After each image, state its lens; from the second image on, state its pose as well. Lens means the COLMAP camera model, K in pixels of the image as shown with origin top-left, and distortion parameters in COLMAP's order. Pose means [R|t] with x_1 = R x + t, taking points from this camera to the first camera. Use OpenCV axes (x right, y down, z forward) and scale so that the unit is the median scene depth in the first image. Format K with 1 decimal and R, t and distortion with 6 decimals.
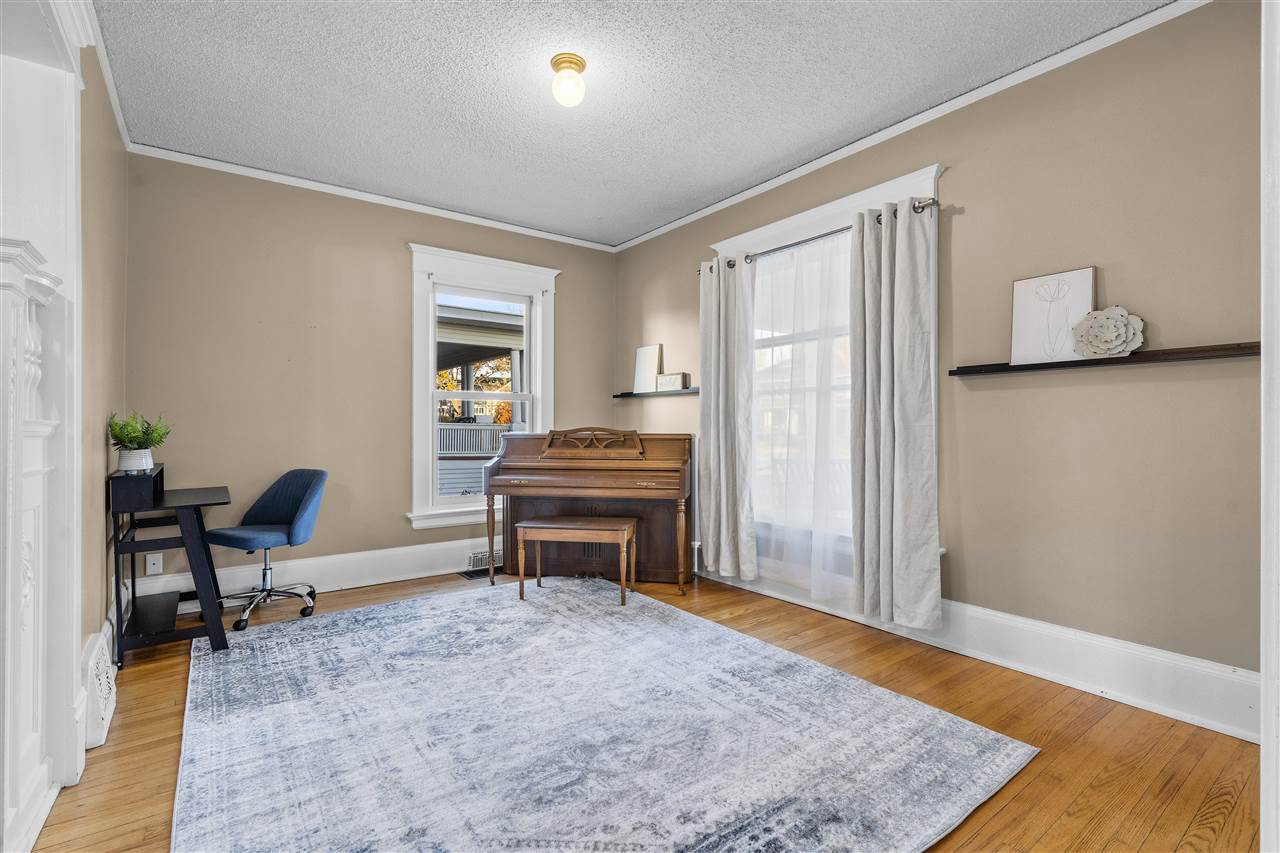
lens RADIAL K [[585.8, 0, 649.0], [0, 585.8, 419.8], [0, 0, 1]] dist [-0.008567, 0.001726]
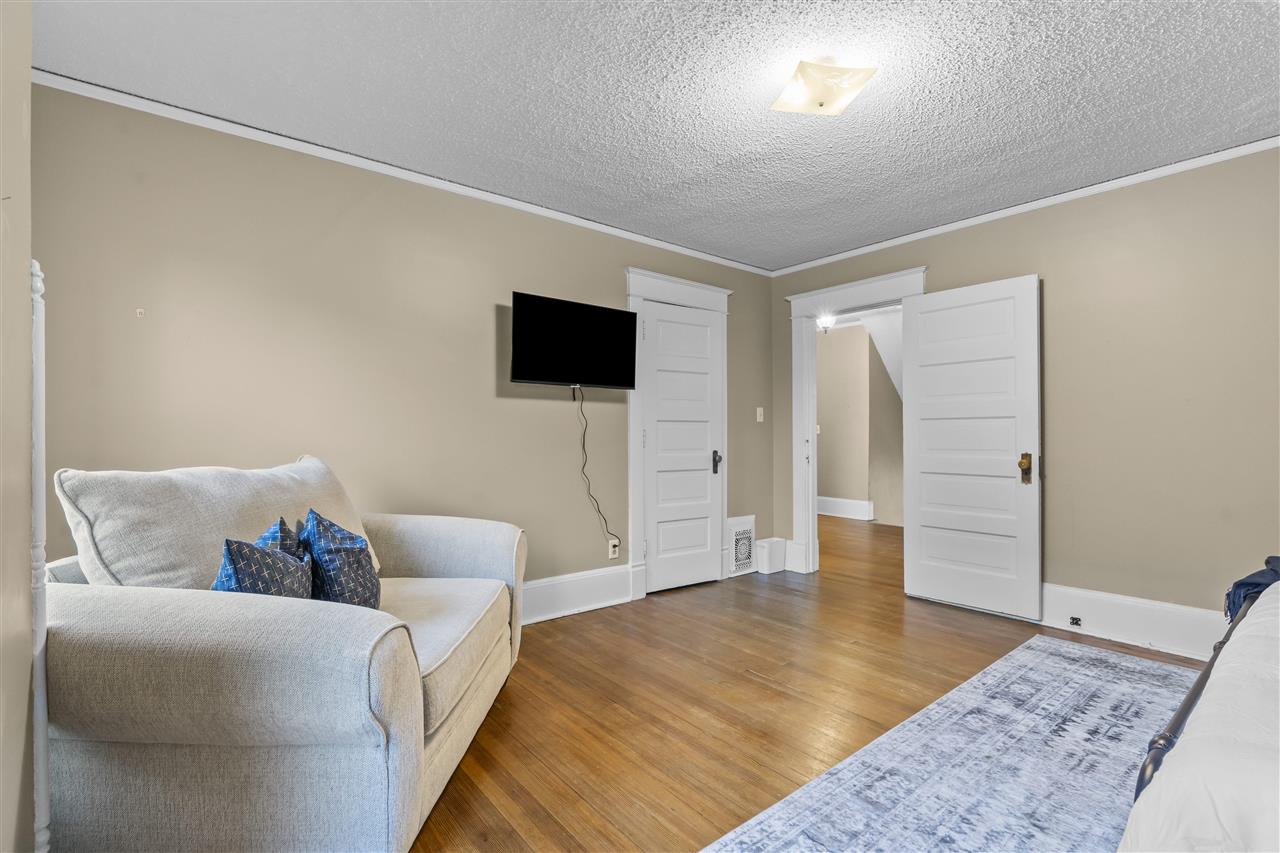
lens RADIAL K [[585.8, 0, 634.1], [0, 585.8, 429.6], [0, 0, 1]] dist [-0.008567, 0.001726]
pose [[-0.036958, 0.002180, 0.999314, -0.608593], [-0.011130, 0.999935, -0.002593, 0.010924], [-0.999255, -0.011218, -0.036932, 1.479232]]
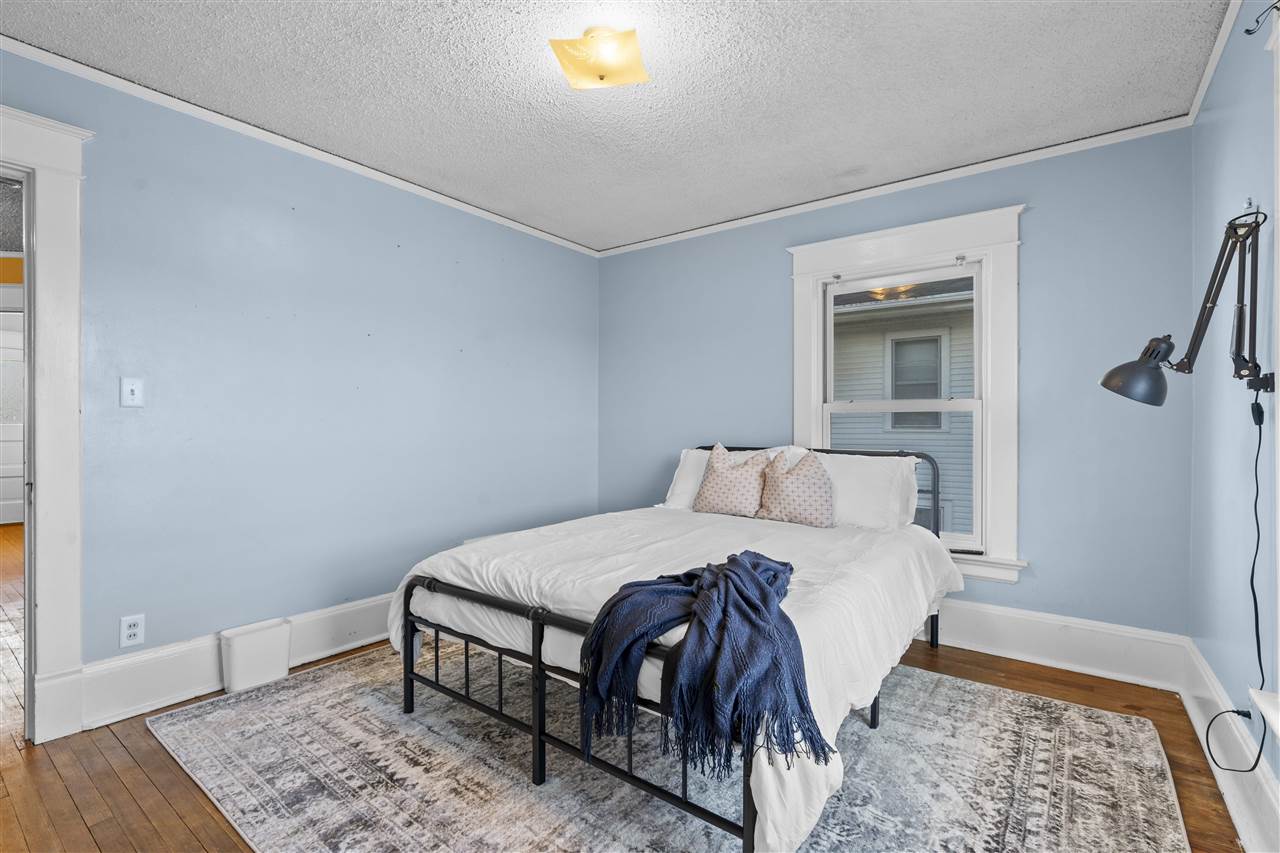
lens RADIAL K [[585.8, 0, 640.8], [0, 585.8, 422.8], [0, 0, 1]] dist [-0.008567, 0.001726]
pose [[-0.964619, -0.004608, -0.263607, 0.035539], [-0.001541, 0.999929, -0.011842, 0.004736], [0.263643, -0.011017, -0.964558, 1.585733]]
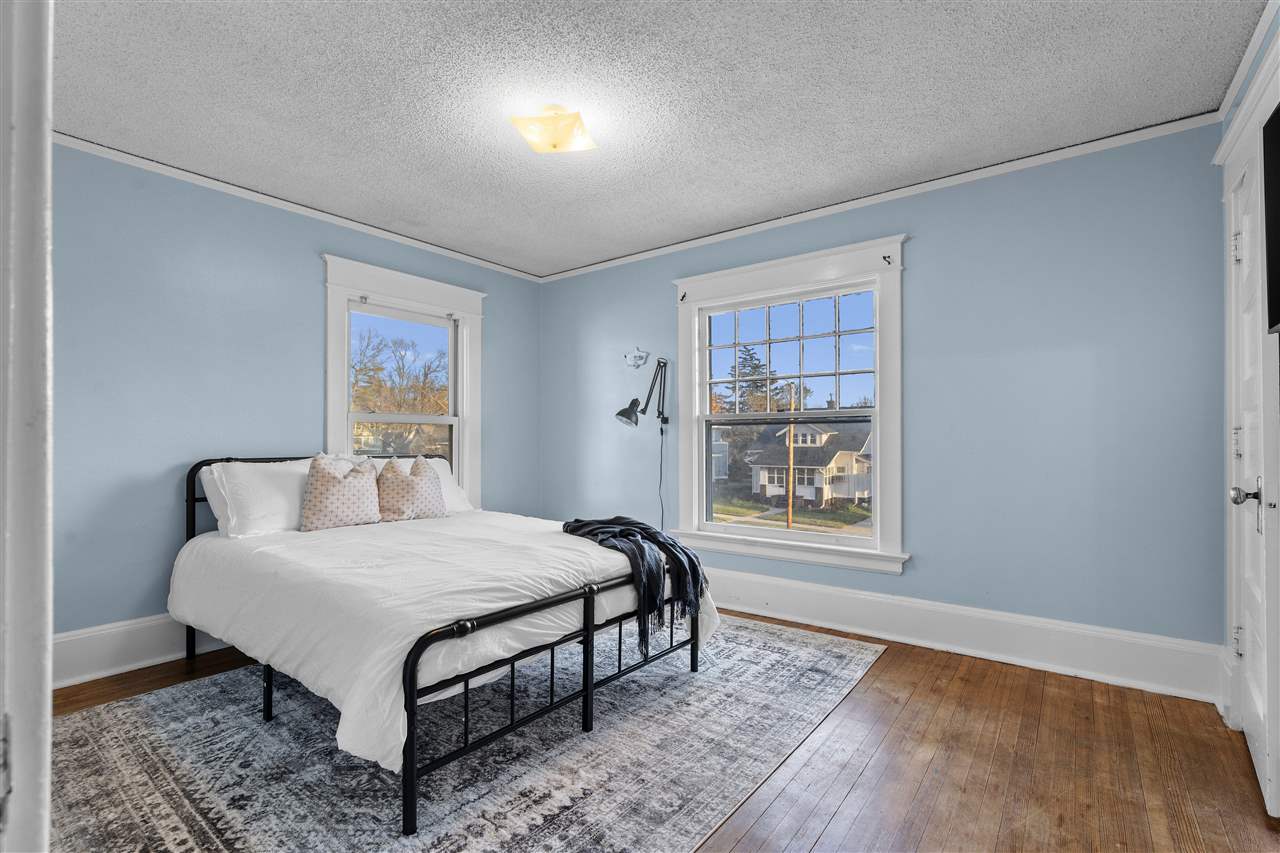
lens RADIAL K [[585.8, 0, 633.9], [0, 585.8, 429.1], [0, 0, 1]] dist [-0.008567, 0.001726]
pose [[0.256988, -0.018792, -0.966232, 0.733656], [0.003009, 0.999822, -0.018645, 0.010128], [0.966410, 0.001884, 0.256998, 0.801270]]
